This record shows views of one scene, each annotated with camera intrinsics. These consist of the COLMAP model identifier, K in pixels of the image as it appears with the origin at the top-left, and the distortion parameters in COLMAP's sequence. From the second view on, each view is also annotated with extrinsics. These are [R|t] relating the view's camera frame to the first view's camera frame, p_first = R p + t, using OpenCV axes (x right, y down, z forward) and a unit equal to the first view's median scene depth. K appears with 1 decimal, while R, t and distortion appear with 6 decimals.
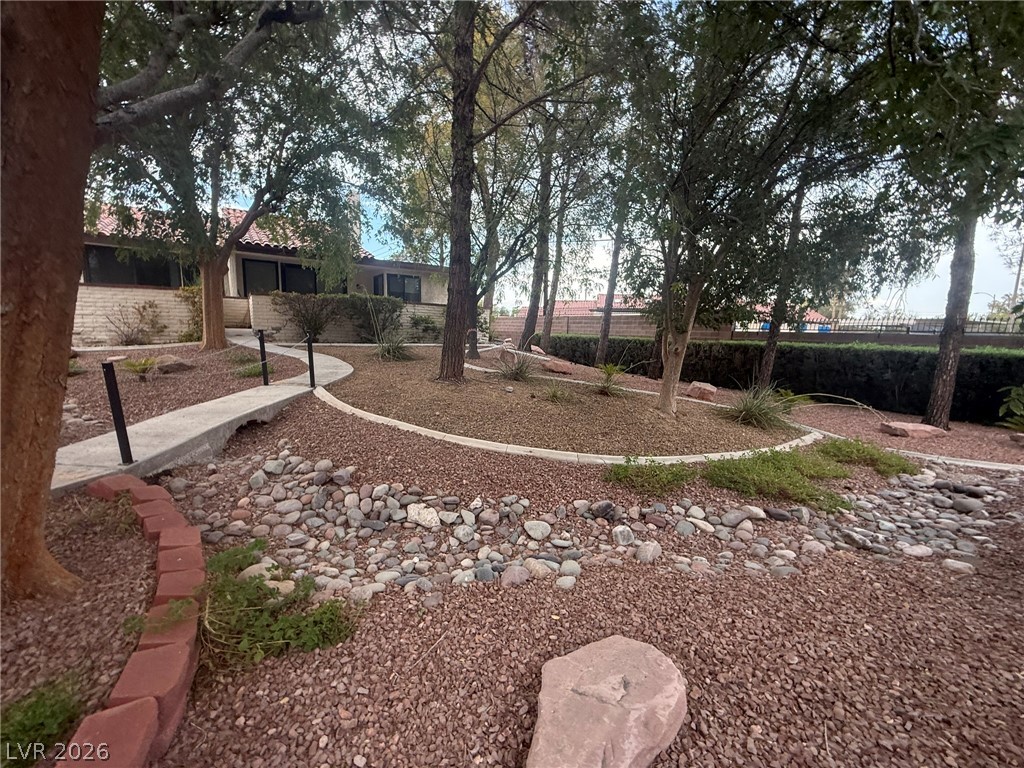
lens RADIAL K [[407.2, 0, 509.1], [0, 407.2, 382.1], [0, 0, 1]] dist [-0.003066, -0.000125]
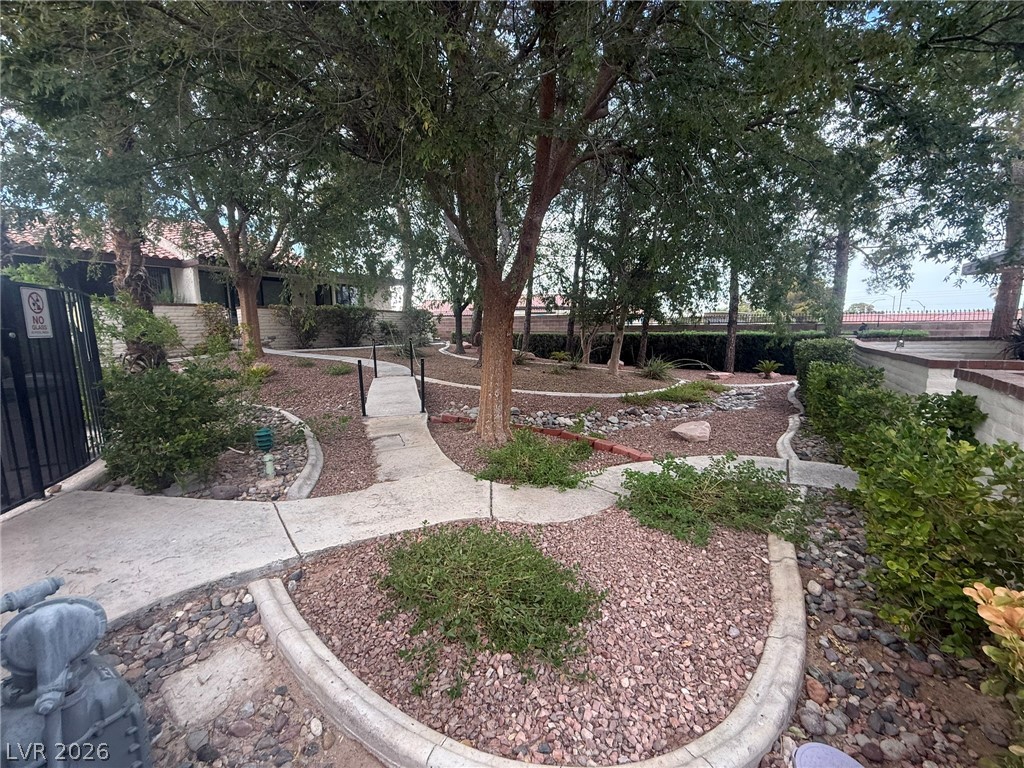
lens RADIAL K [[407.2, 0, 514.7], [0, 407.2, 386.0], [0, 0, 1]] dist [-0.003066, -0.000125]
pose [[0.930250, -0.085855, 0.356741, -0.506626], [0.078934, 0.996302, 0.033944, 0.021016], [-0.358336, -0.003417, 0.933587, -0.375573]]
